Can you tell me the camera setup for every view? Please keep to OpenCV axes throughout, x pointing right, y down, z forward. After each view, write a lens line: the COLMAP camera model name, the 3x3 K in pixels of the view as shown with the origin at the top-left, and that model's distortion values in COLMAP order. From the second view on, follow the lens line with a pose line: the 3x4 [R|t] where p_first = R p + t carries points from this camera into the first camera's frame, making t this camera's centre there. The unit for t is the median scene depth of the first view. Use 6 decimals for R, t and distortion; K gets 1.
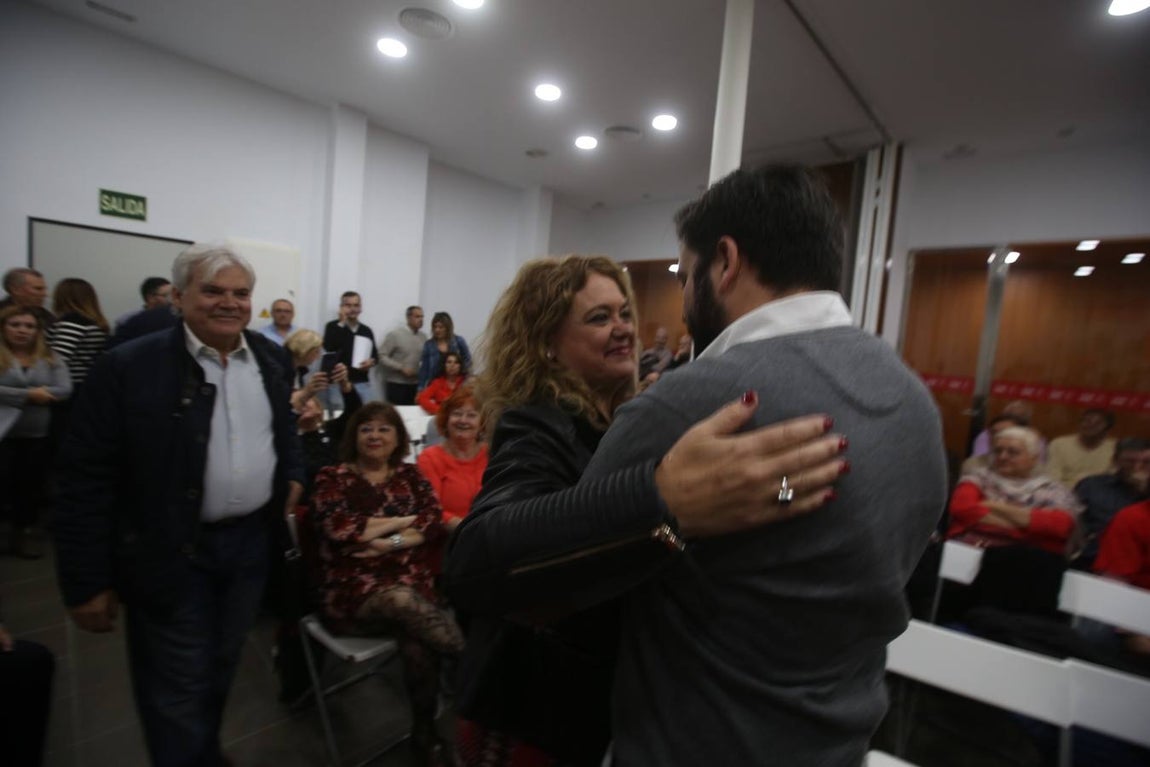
lens RADIAL K [[529.2, 0, 578.7], [0, 529.2, 377.6], [0, 0, 1]] dist [-0.033263, 0.011820]
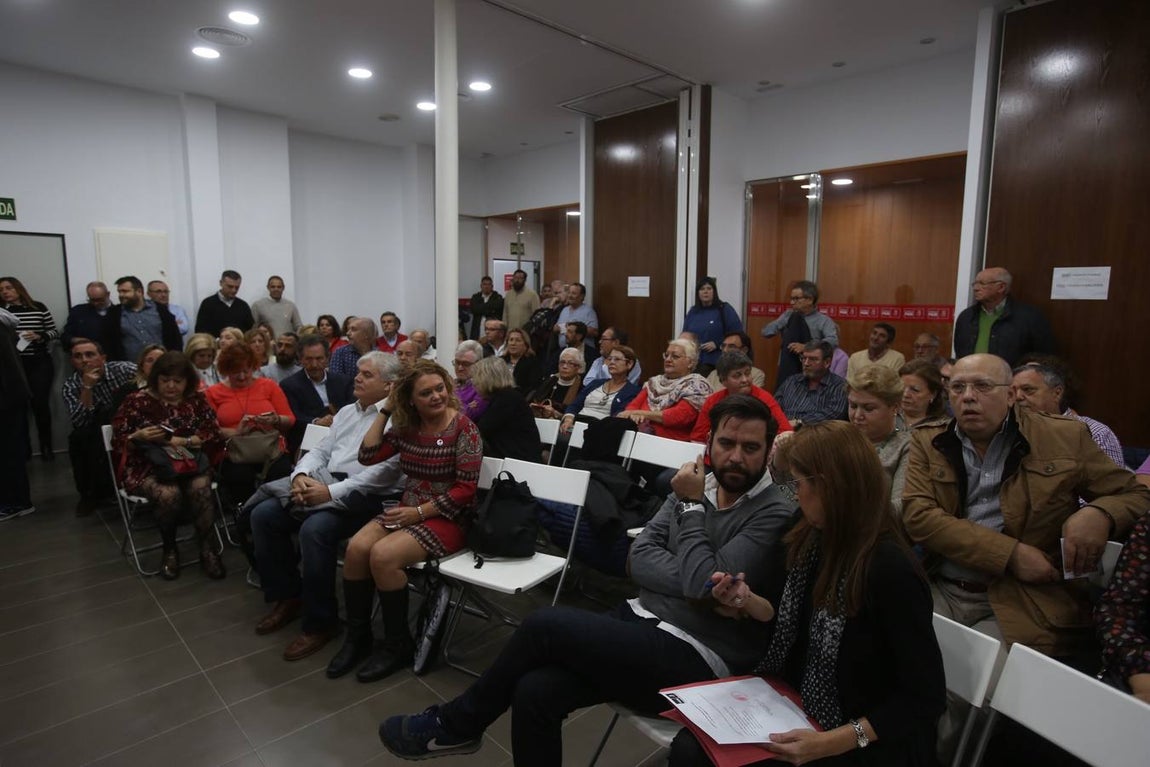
lens RADIAL K [[649.0, 0, 590.6], [0, 649.0, 385.5], [0, 0, 1]] dist [-0.049282, 0.043116]
pose [[0.996650, -0.071292, -0.040082, 0.393393], [0.073690, 0.995357, 0.061917, 0.056589], [0.035481, -0.064663, 0.997276, -0.333380]]
